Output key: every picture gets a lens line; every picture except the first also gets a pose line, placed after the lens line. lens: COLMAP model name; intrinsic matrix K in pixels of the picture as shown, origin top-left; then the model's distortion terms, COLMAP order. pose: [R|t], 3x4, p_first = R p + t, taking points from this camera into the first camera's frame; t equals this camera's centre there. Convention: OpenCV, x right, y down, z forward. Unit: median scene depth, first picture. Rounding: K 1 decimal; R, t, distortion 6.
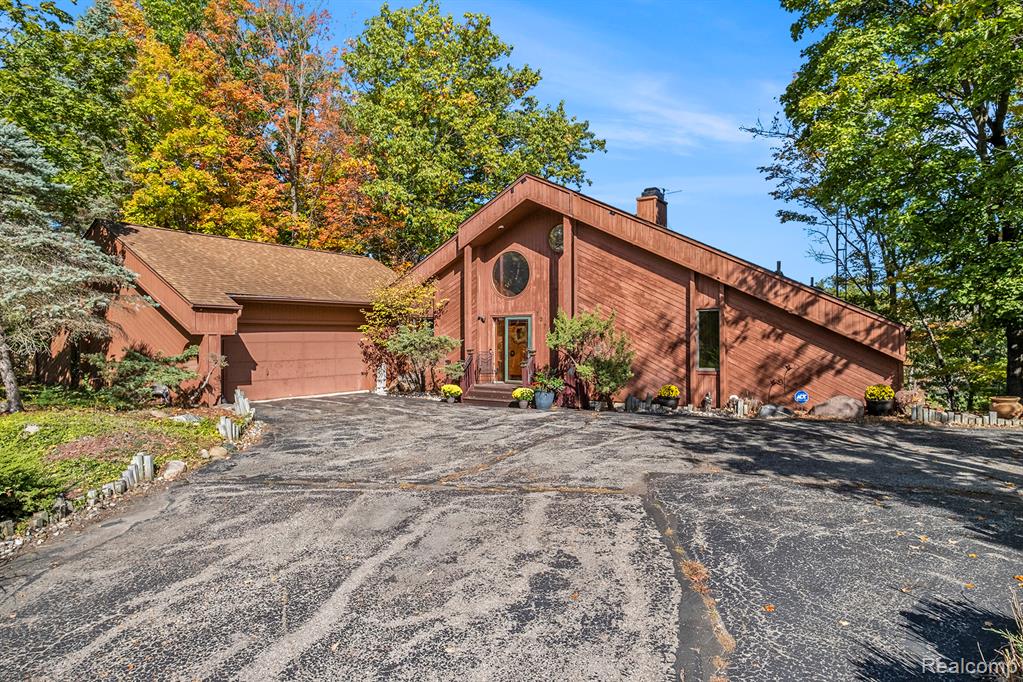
lens RADIAL K [[597.6, 0, 509.6], [0, 597.6, 340.9], [0, 0, 1]] dist [-0.006190, 0.001194]
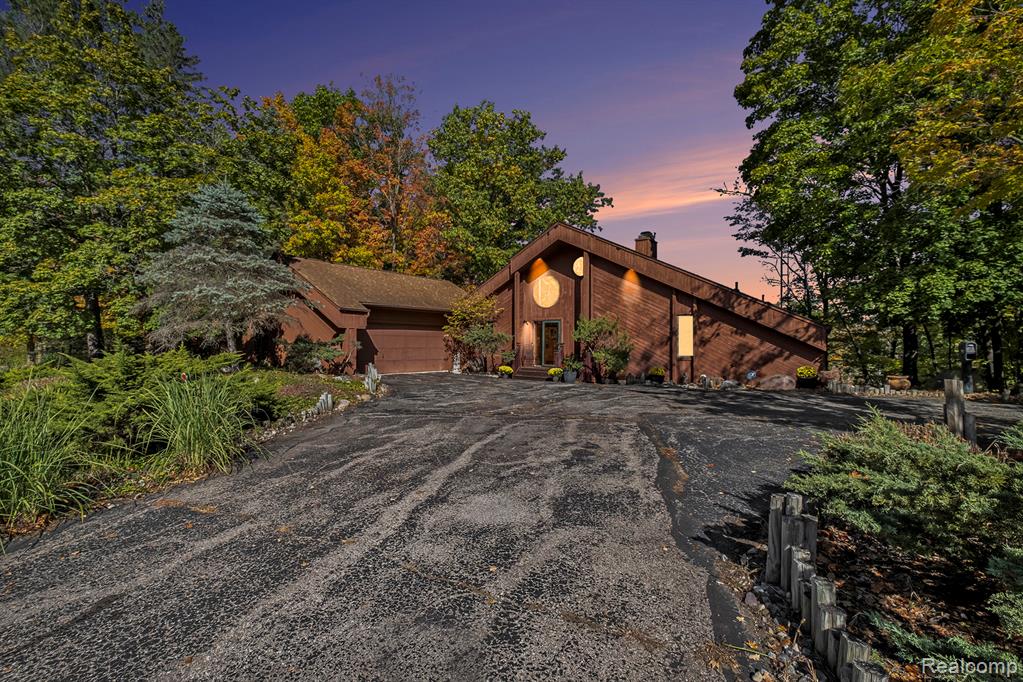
lens RADIAL K [[461.7, 0, 506.9], [0, 461.7, 339.2], [0, 0, 1]] dist [0.003521, -0.002123]
pose [[0.998065, 0.010533, -0.061287, -0.028698], [-0.012222, 0.999554, -0.027236, 0.041562], [0.060973, 0.027933, 0.997748, -0.138961]]
